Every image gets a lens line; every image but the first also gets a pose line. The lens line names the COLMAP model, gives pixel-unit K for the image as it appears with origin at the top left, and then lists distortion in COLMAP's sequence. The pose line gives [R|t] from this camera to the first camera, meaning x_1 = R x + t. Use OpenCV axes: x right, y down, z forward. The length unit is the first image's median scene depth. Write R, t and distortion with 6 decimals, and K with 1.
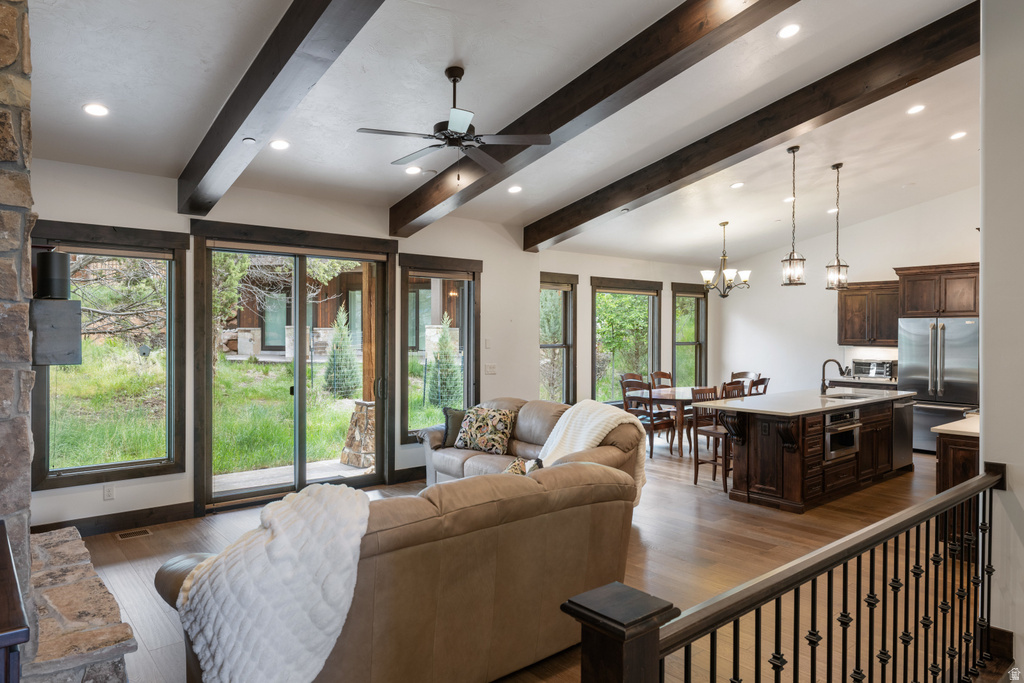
lens RADIAL K [[659.9, 0, 510.4], [0, 659.9, 335.5], [0, 0, 1]] dist [0.033556, 0.000052]
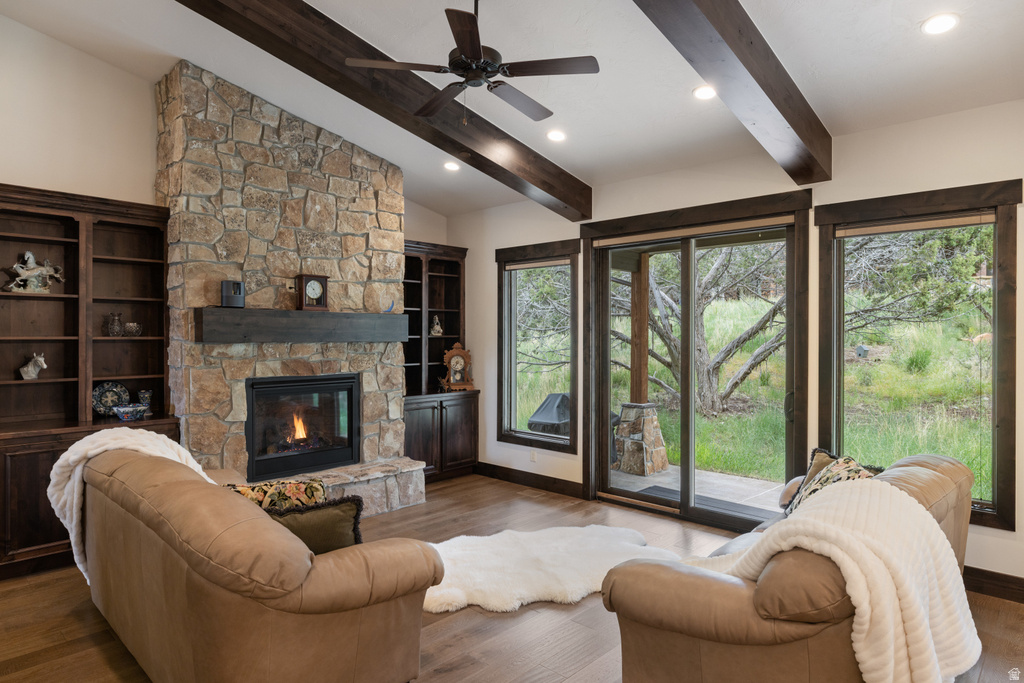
lens RADIAL K [[605.4, 0, 509.7], [0, 605.4, 337.7], [0, 0, 1]] dist [0.002576, -0.000883]
pose [[0.107309, 0.004791, -0.994214, 0.288310], [-0.007560, 0.999963, 0.004002, 0.004531], [0.994197, 0.007087, 0.107342, 0.452324]]
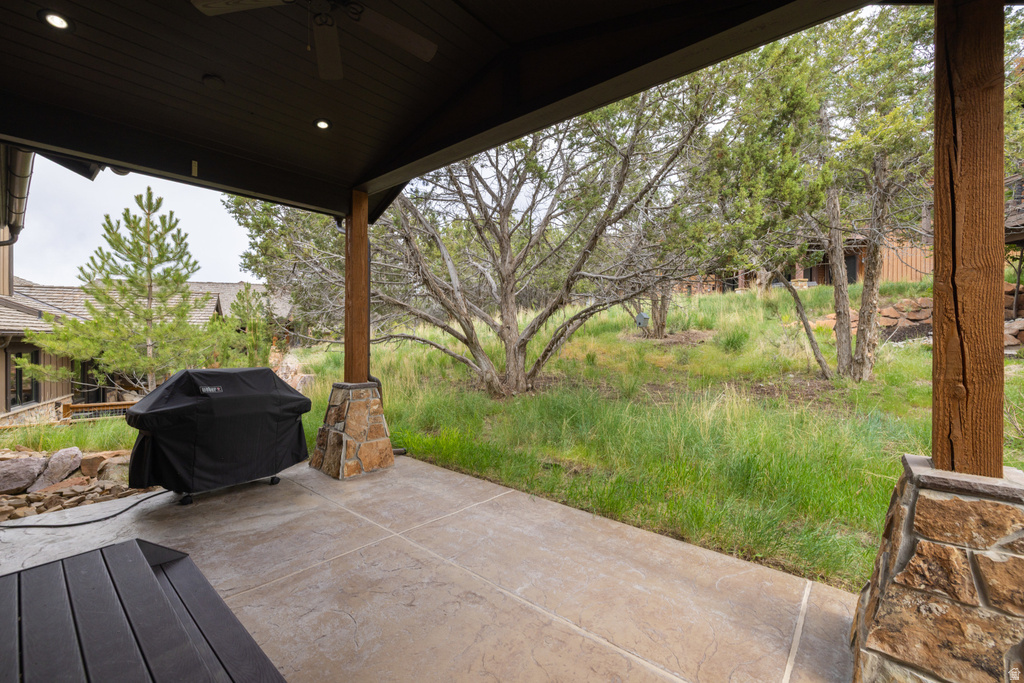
lens RADIAL K [[425.5, 0, 513.0], [0, 425.5, 336.0], [0, 0, 1]] dist [0.000247, 0.000167]
pose [[0.160923, -0.000102, -0.986967, -0.077700], [-0.006937, 0.999975, -0.001234, 0.050869], [0.986943, 0.007045, 0.160919, 0.856709]]
